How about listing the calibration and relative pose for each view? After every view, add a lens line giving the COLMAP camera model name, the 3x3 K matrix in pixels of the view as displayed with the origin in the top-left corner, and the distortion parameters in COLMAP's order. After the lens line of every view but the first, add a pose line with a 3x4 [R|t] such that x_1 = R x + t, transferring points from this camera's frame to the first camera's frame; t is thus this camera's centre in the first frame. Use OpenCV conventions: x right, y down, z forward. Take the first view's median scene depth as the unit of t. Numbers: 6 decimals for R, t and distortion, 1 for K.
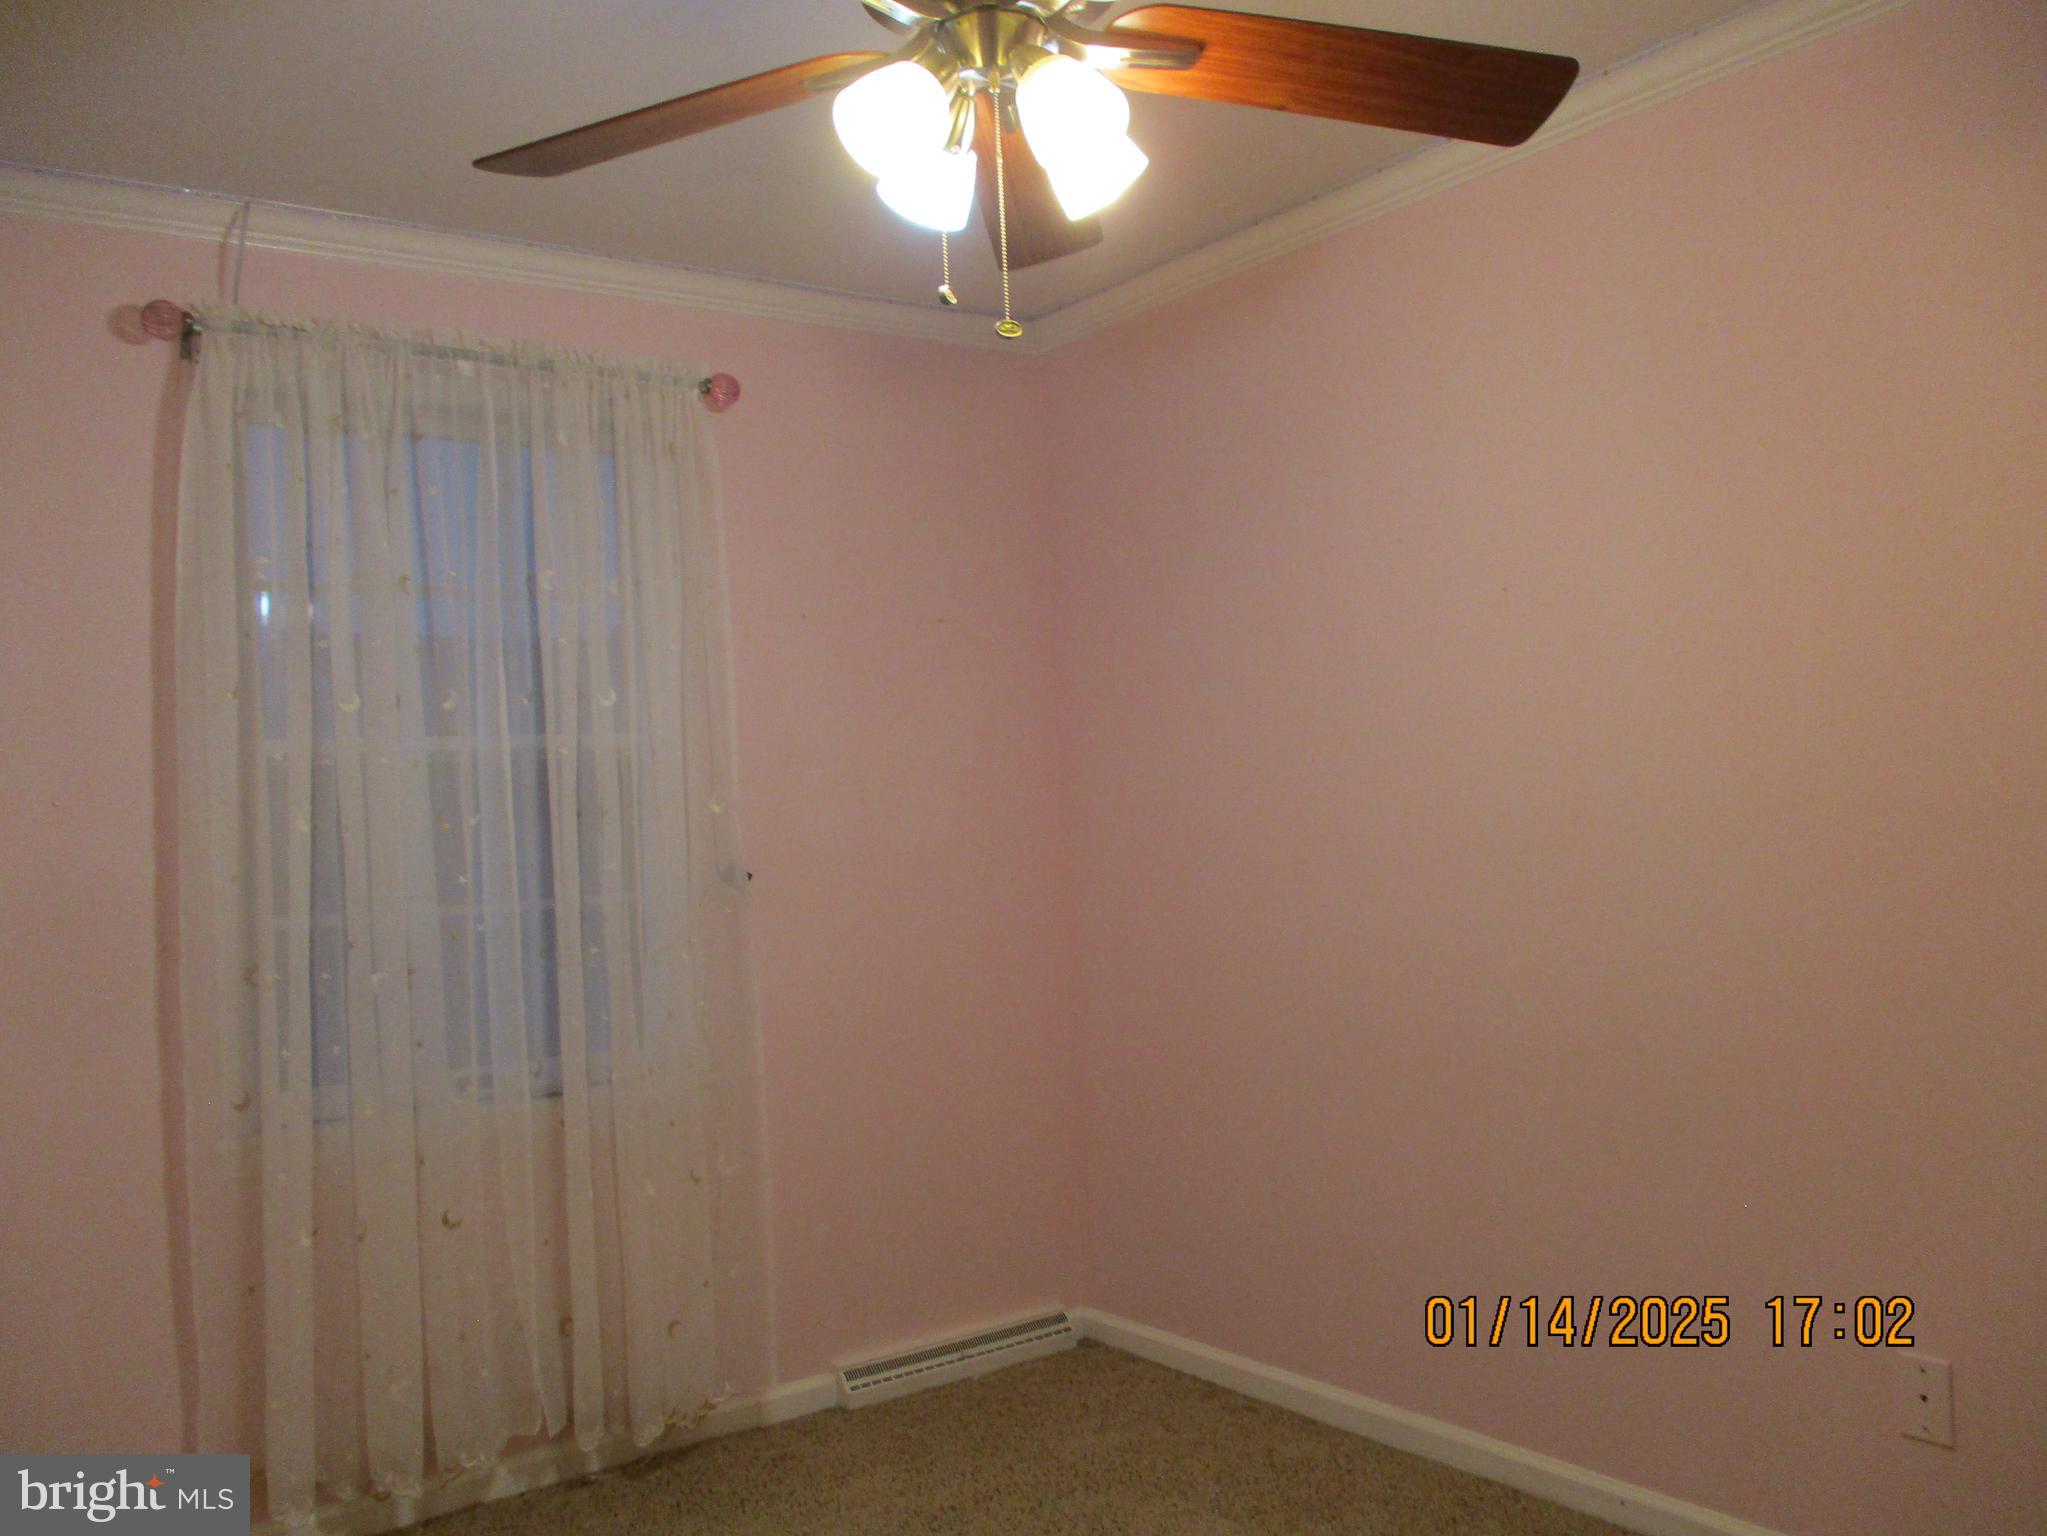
lens RADIAL K [[1686.1, 0, 1042.3], [0, 1686.1, 766.2], [0, 0, 1]] dist [-0.030863, 0.001345]
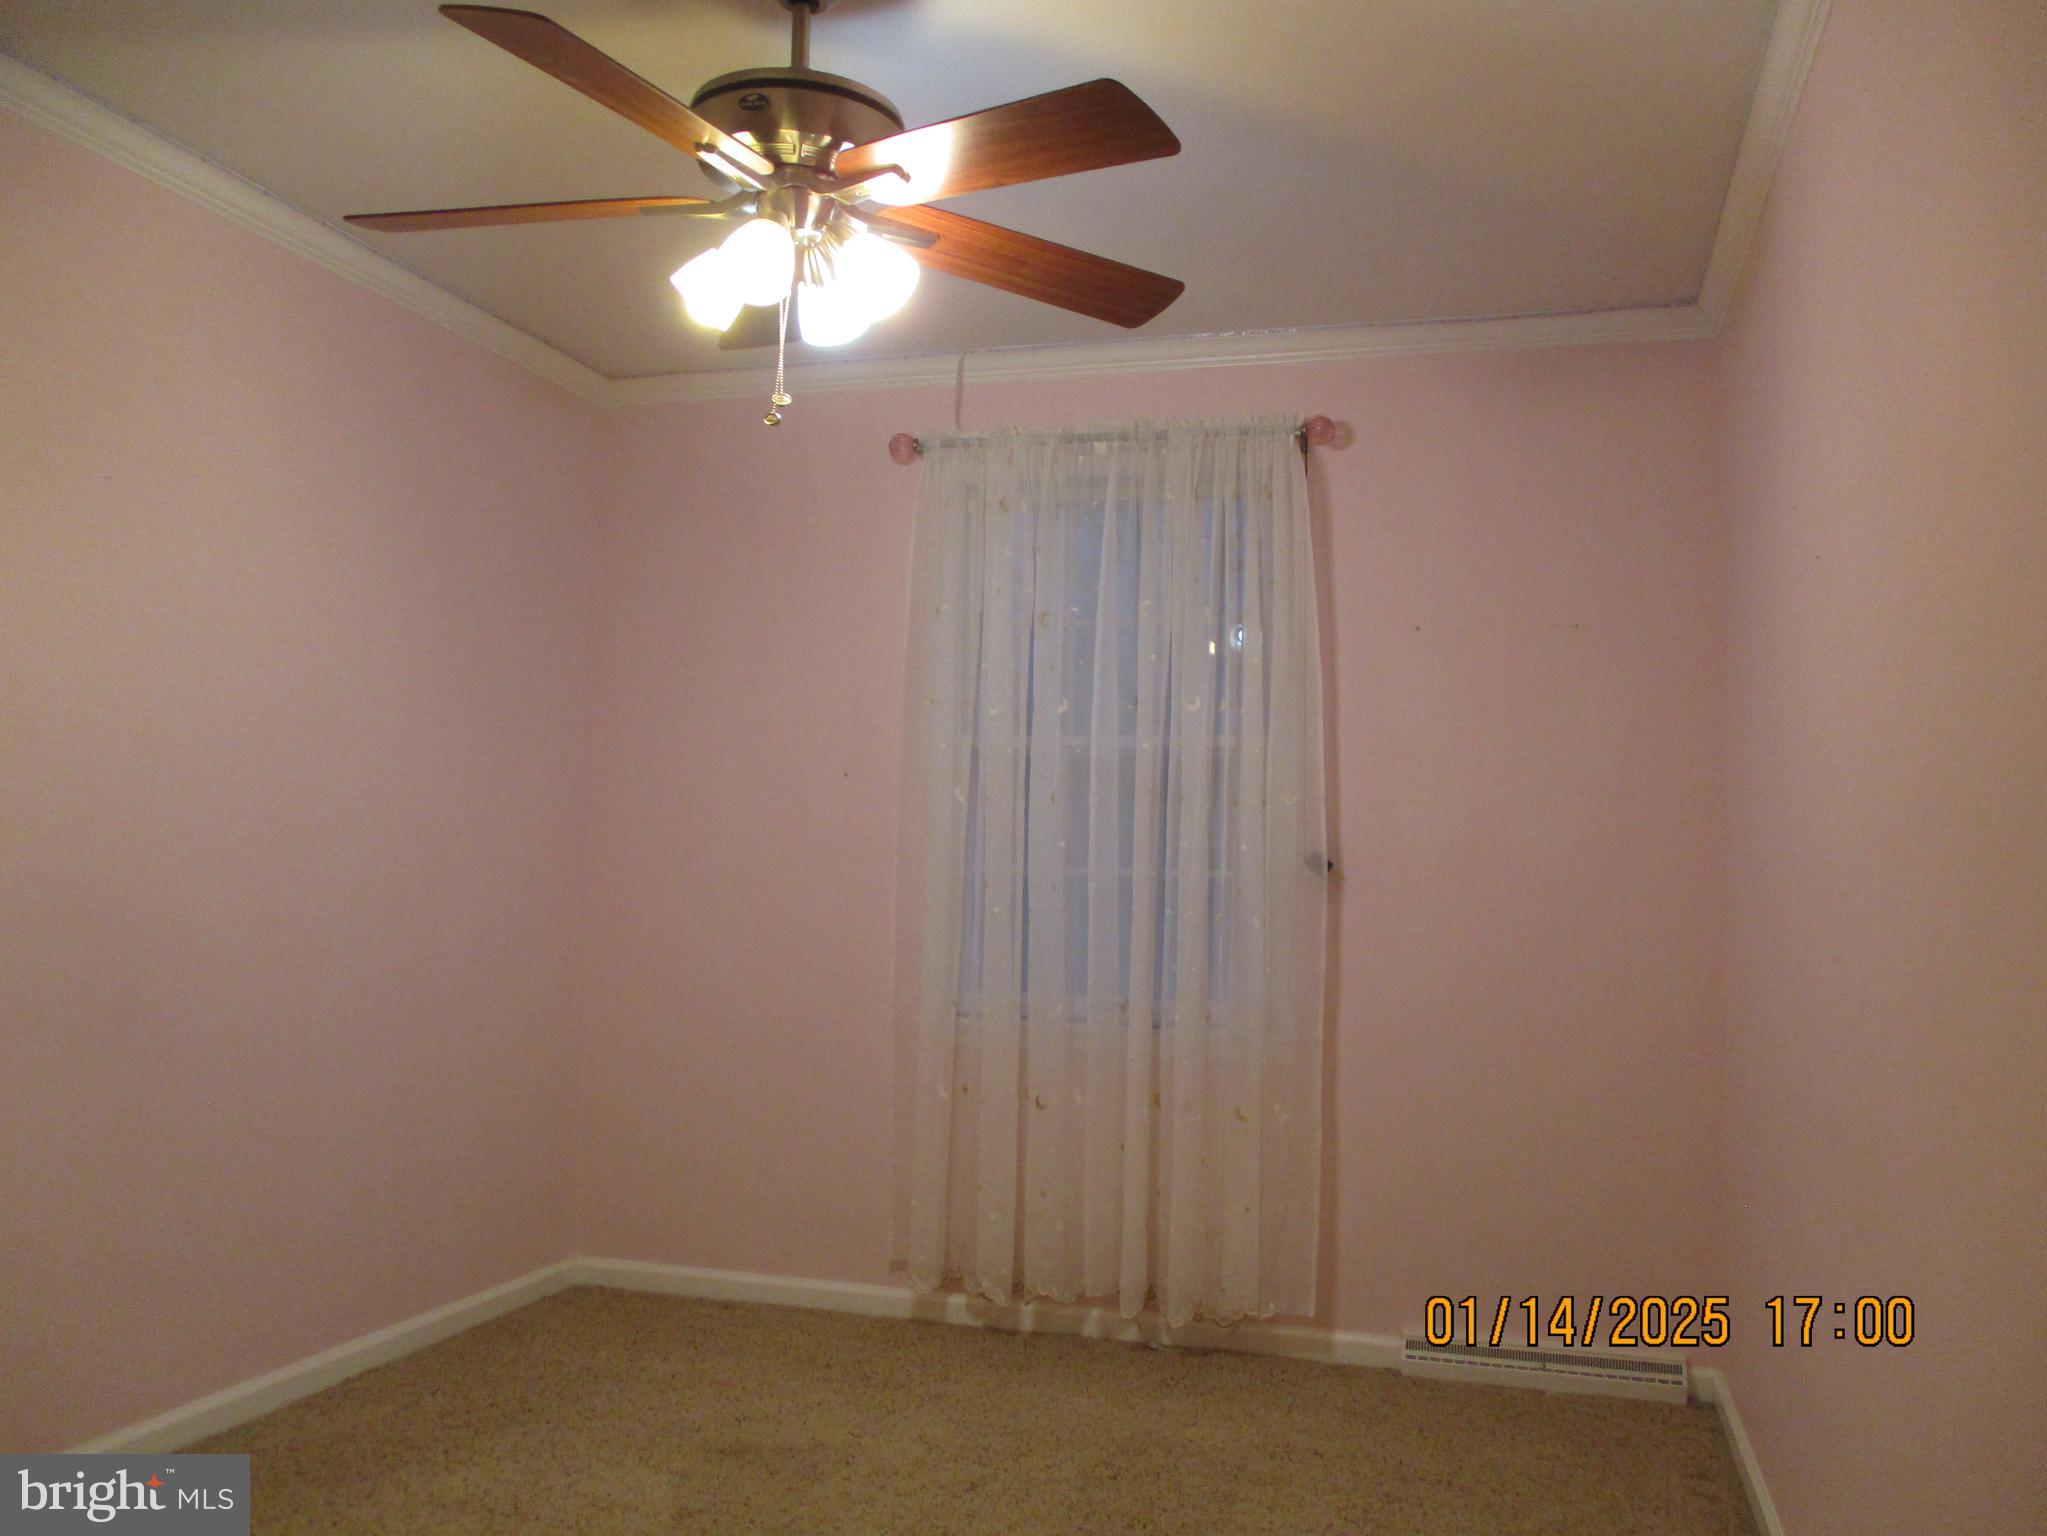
lens RADIAL K [[1686.1, 0, 1042.3], [0, 1686.1, 766.2], [0, 0, 1]] dist [-0.030863, 0.001345]
pose [[0.603281, 0.018067, -0.797324, 0.650521], [-0.031467, 0.999504, -0.001161, 0.009034], [0.796907, 0.025790, 0.603551, 0.189700]]
